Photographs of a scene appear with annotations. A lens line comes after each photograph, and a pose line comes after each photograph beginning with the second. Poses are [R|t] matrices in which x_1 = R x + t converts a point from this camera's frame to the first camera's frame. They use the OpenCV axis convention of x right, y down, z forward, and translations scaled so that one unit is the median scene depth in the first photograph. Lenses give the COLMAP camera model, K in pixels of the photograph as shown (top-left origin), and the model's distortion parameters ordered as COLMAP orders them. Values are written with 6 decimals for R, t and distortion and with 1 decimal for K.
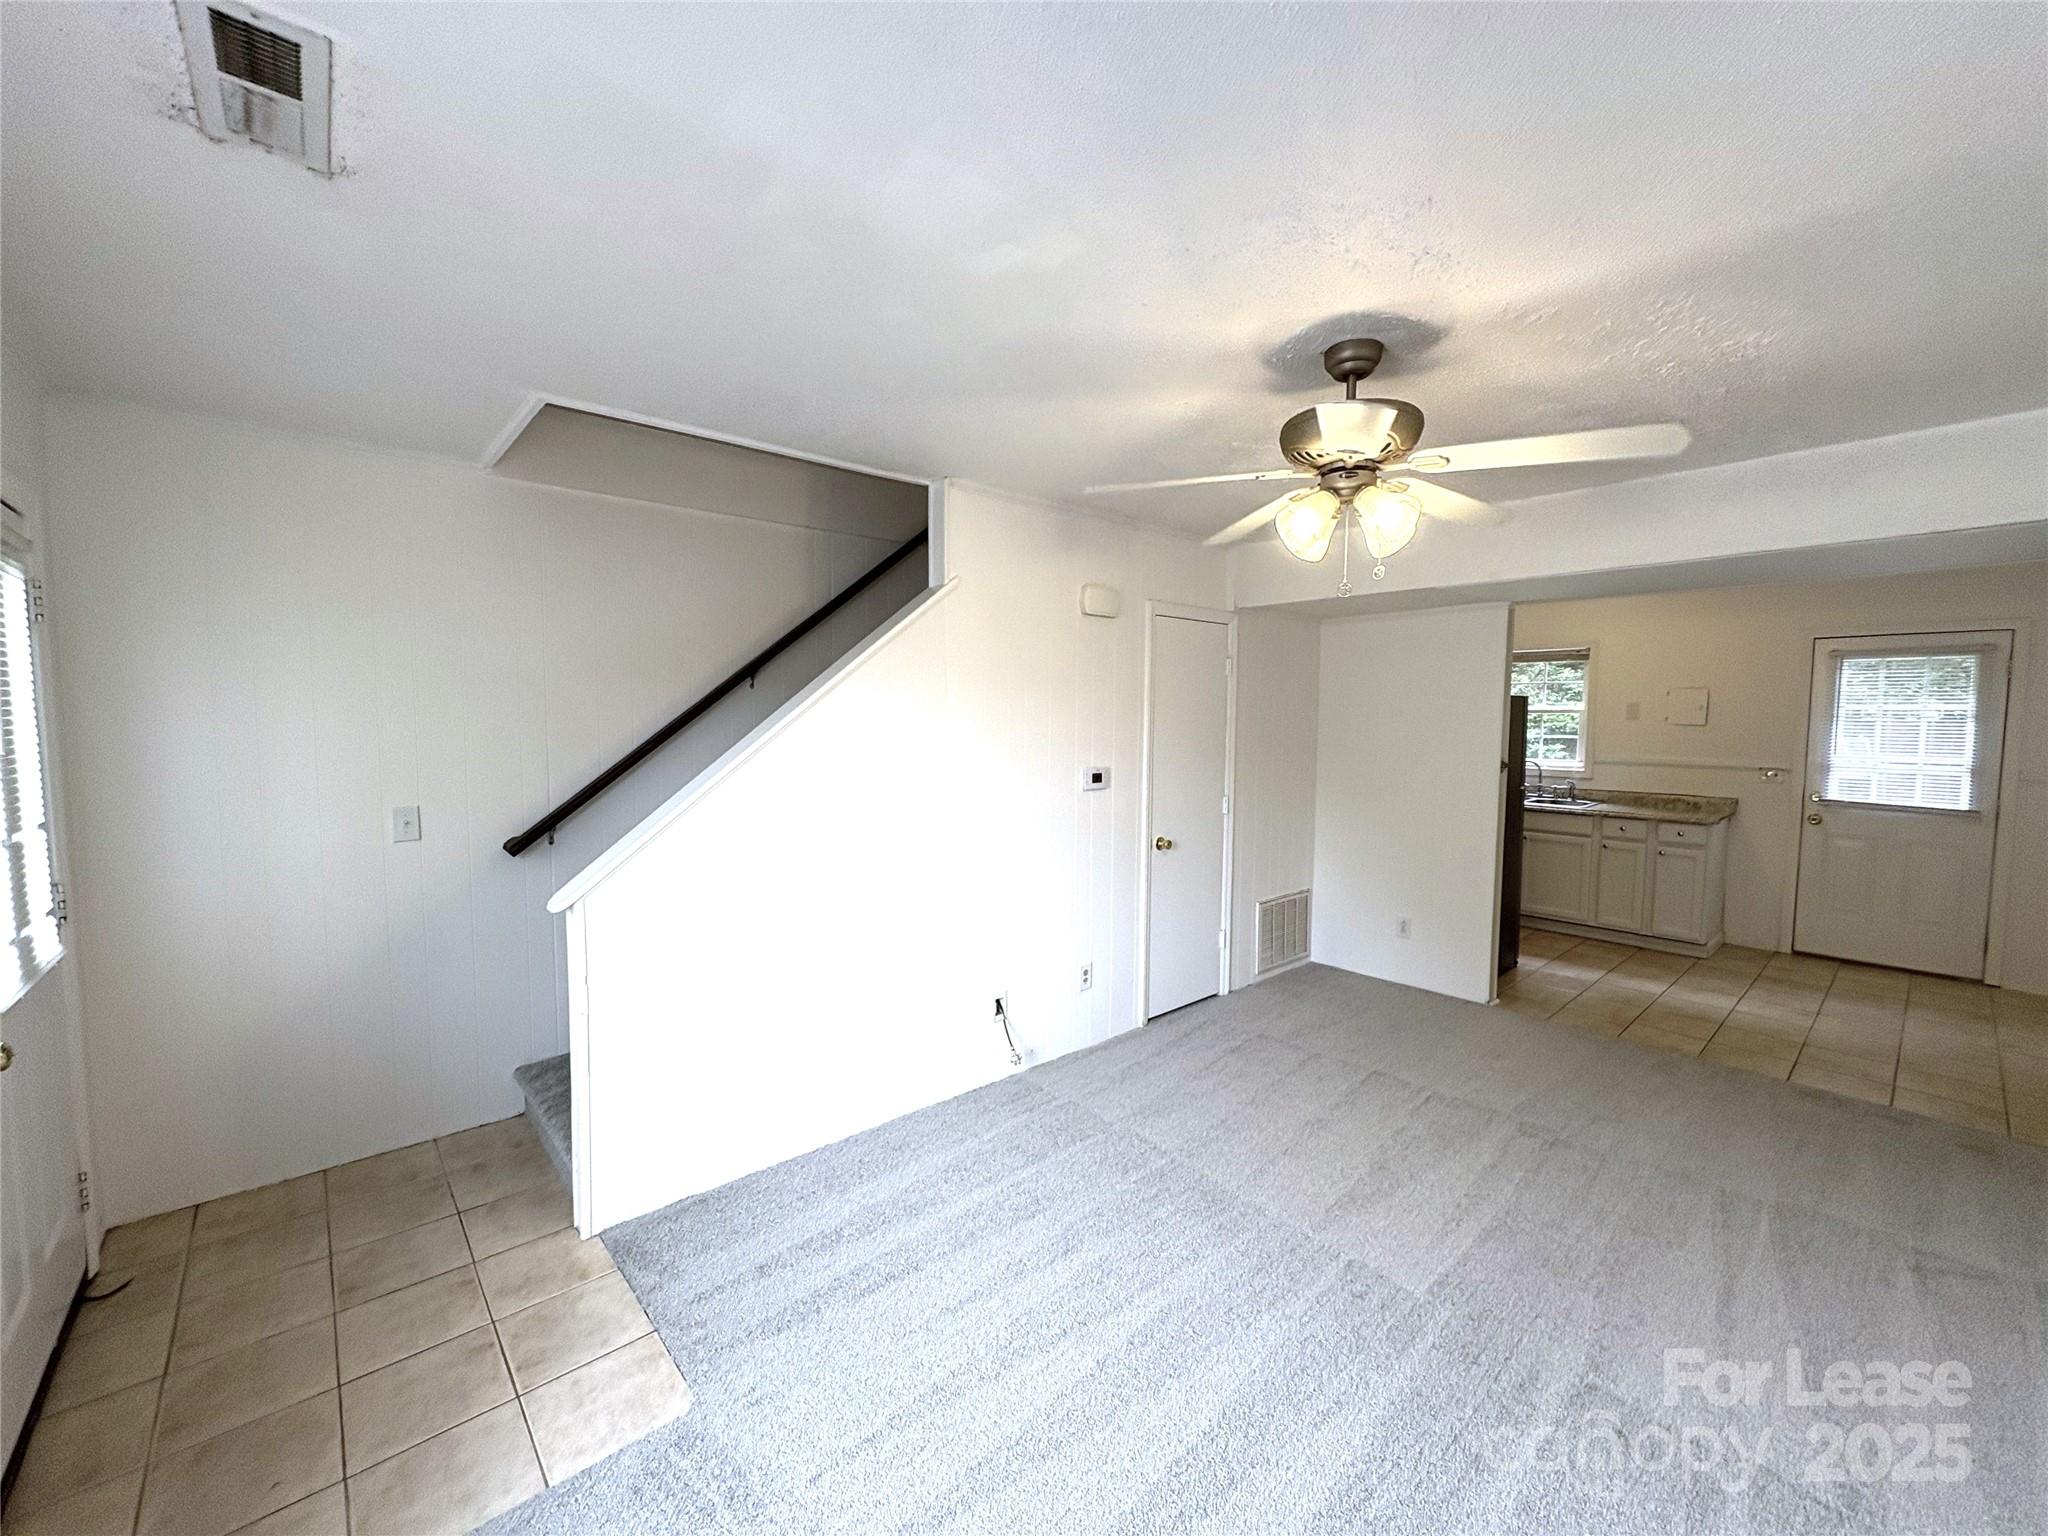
lens RADIAL K [[817.7, 0, 1025.3], [0, 817.7, 771.0], [0, 0, 1]] dist [-0.002595, -0.000115]
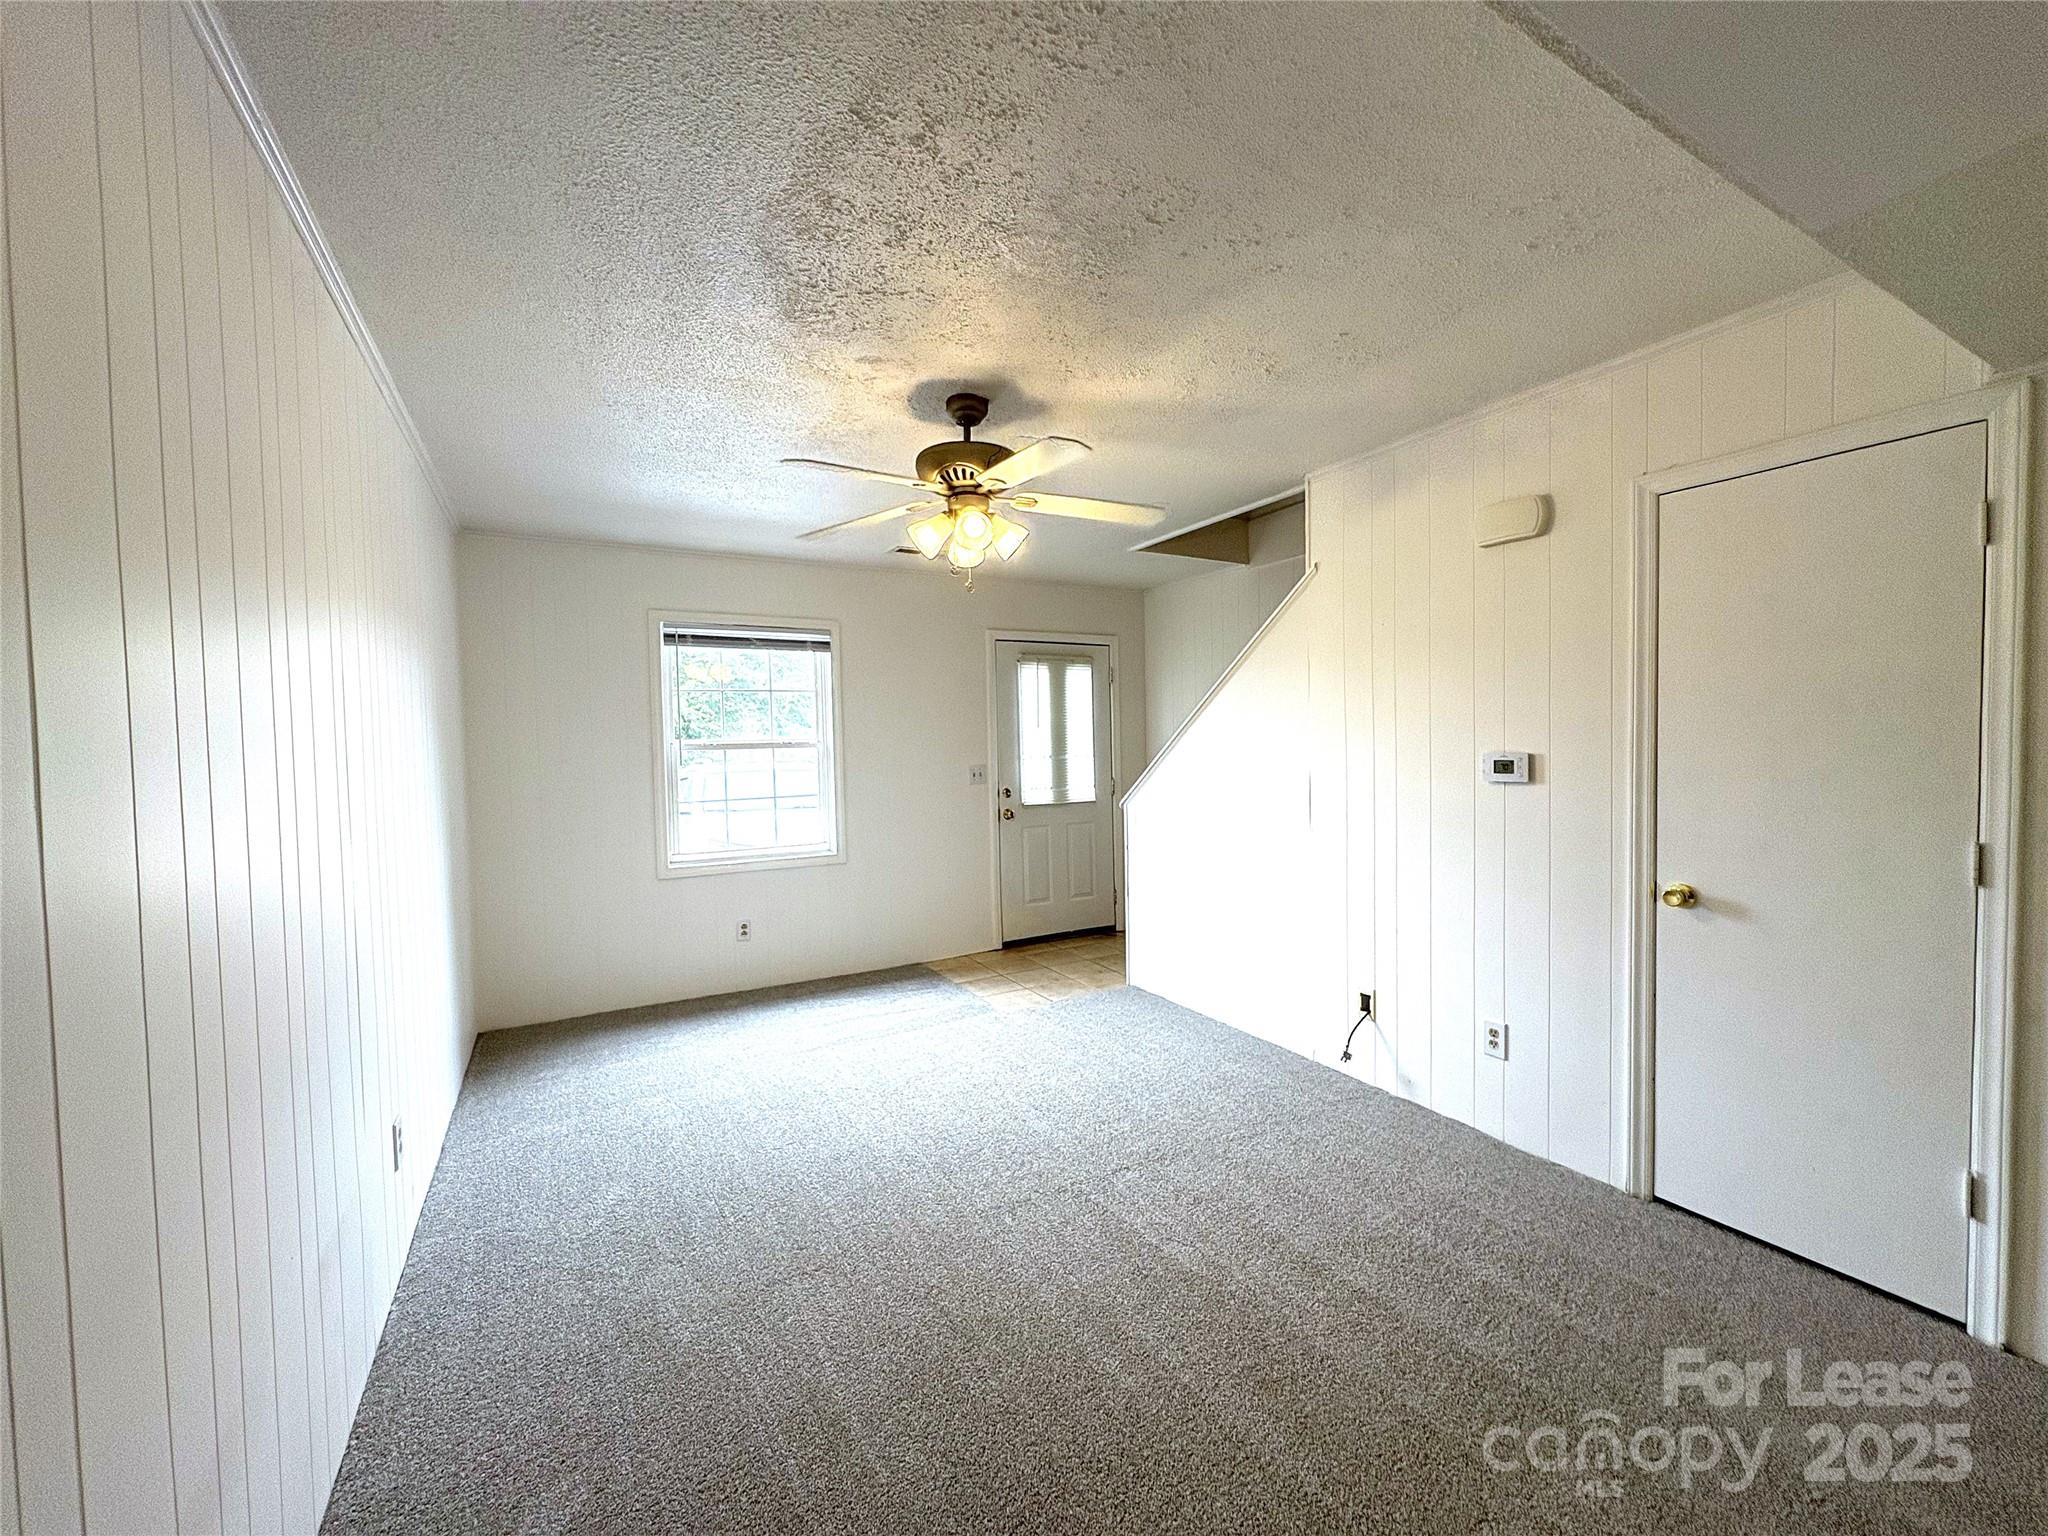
lens RADIAL K [[812.7, 0, 1025.0], [0, 812.7, 766.9], [0, 0, 1]] dist [-0.001337, -0.000775]
pose [[-0.220755, 0.030848, -0.974841, 0.738953], [-0.051465, 0.997739, 0.043227, -0.000541], [0.973971, 0.059713, -0.218668, 0.633893]]
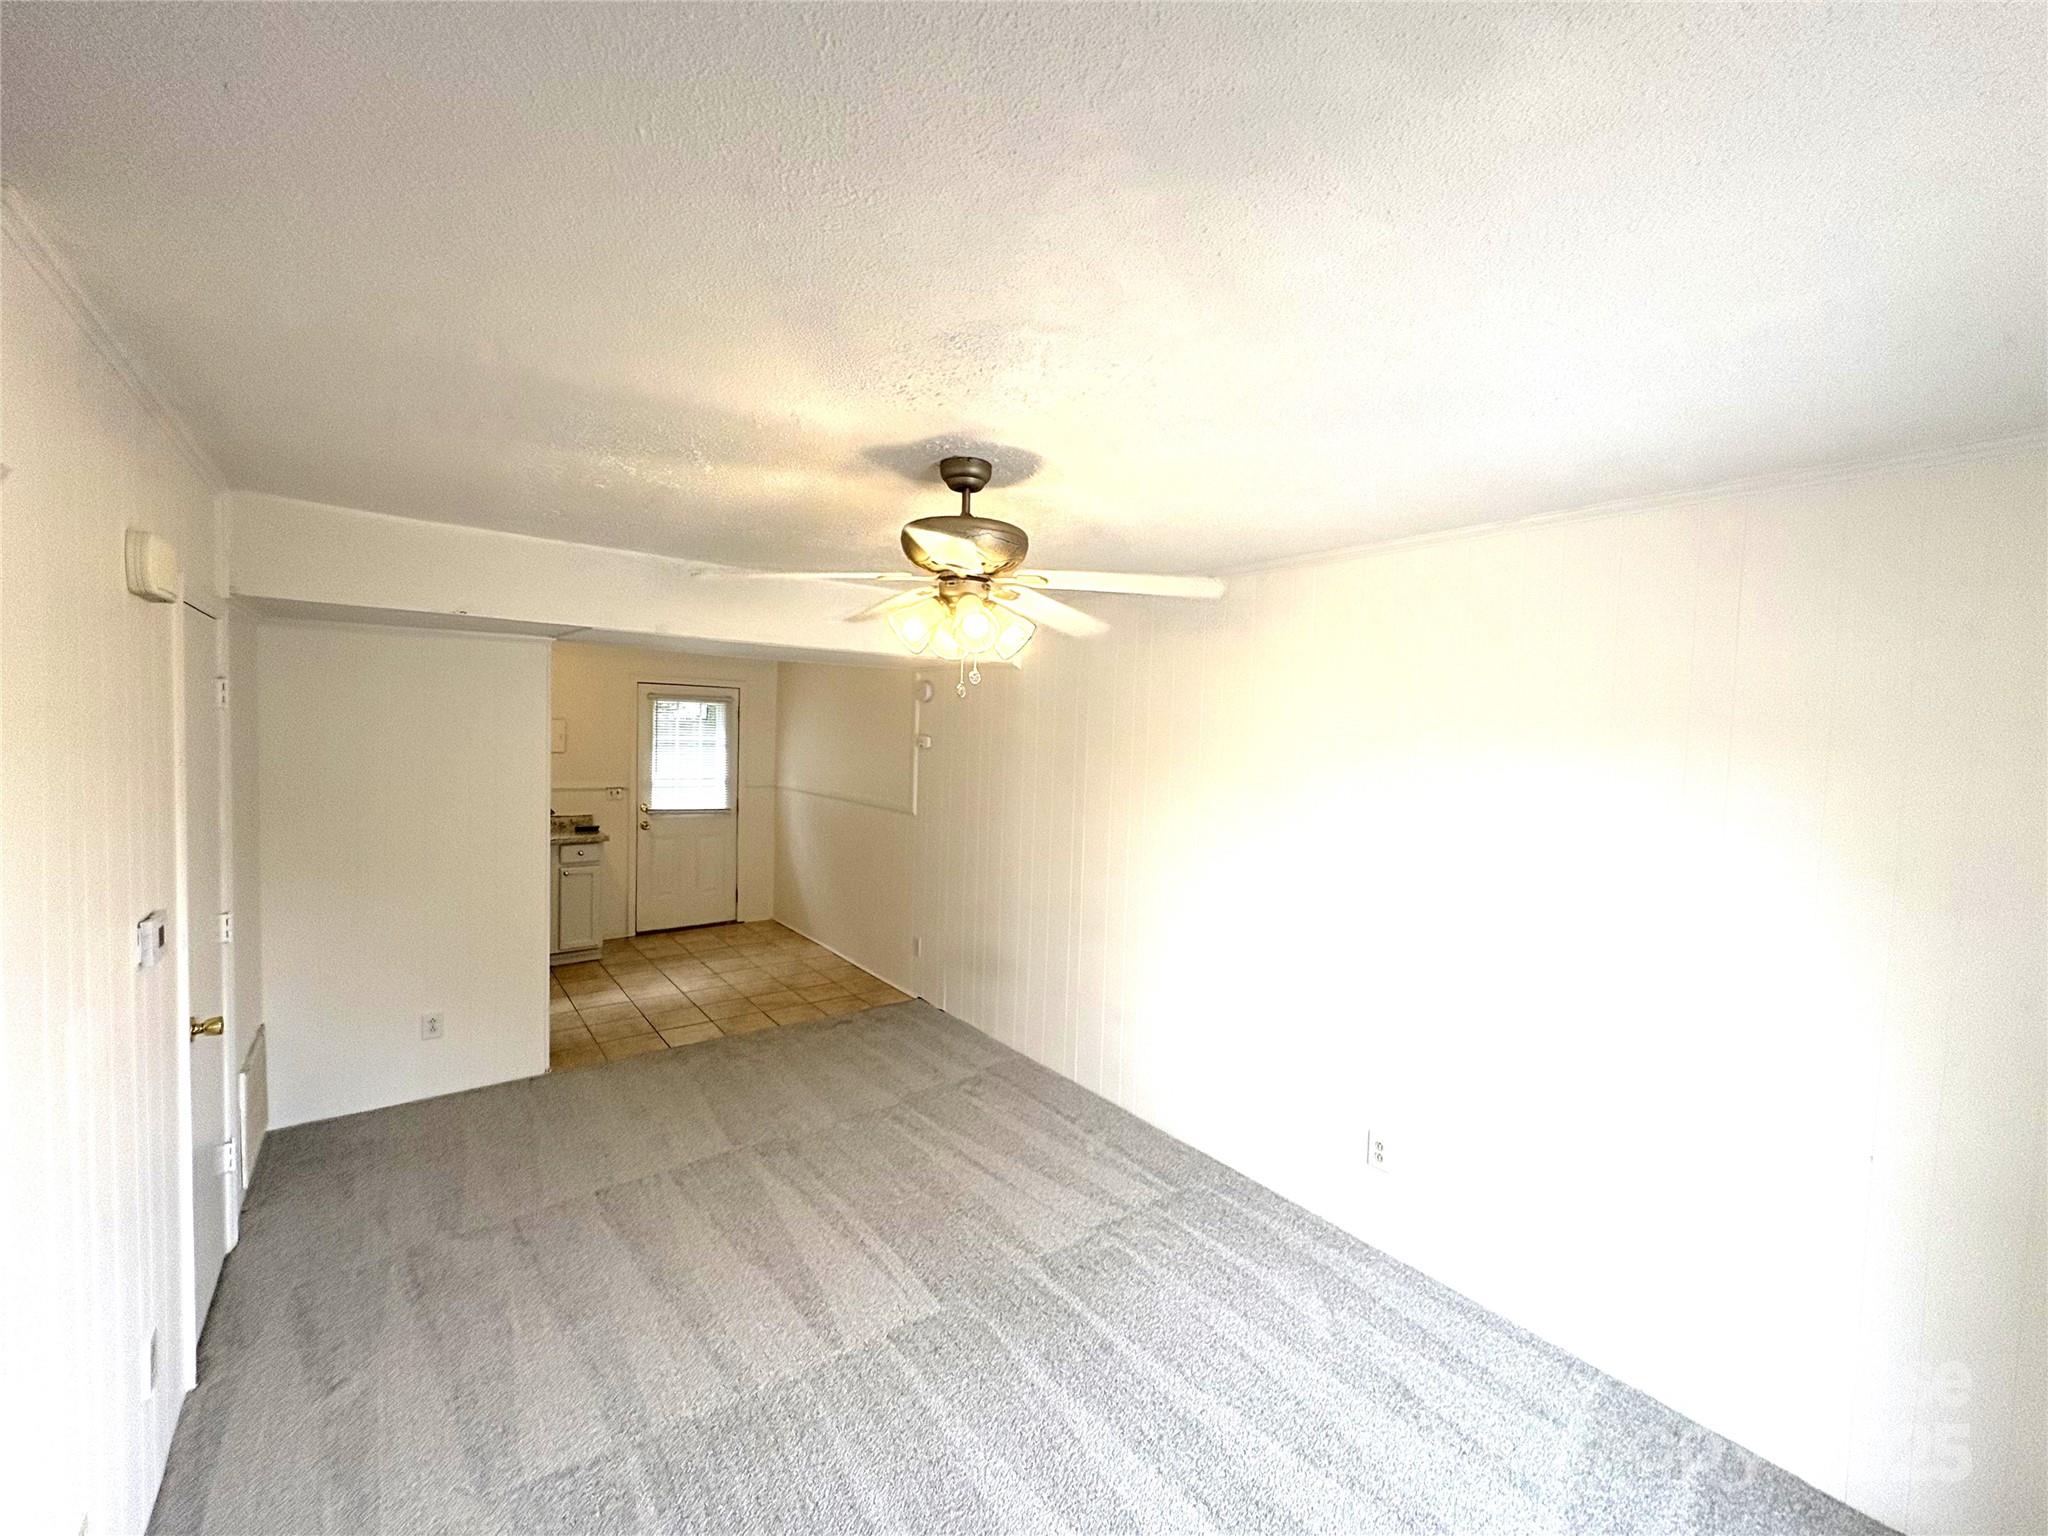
lens RADIAL K [[817.7, 0, 1025.3], [0, 817.7, 771.0], [0, 0, 1]] dist [-0.002595, -0.000115]
pose [[0.062462, -0.053649, 0.996604, -0.297477], [0.042978, 0.997773, 0.051019, -0.076521], [-0.997122, 0.039646, 0.064629, 0.388772]]
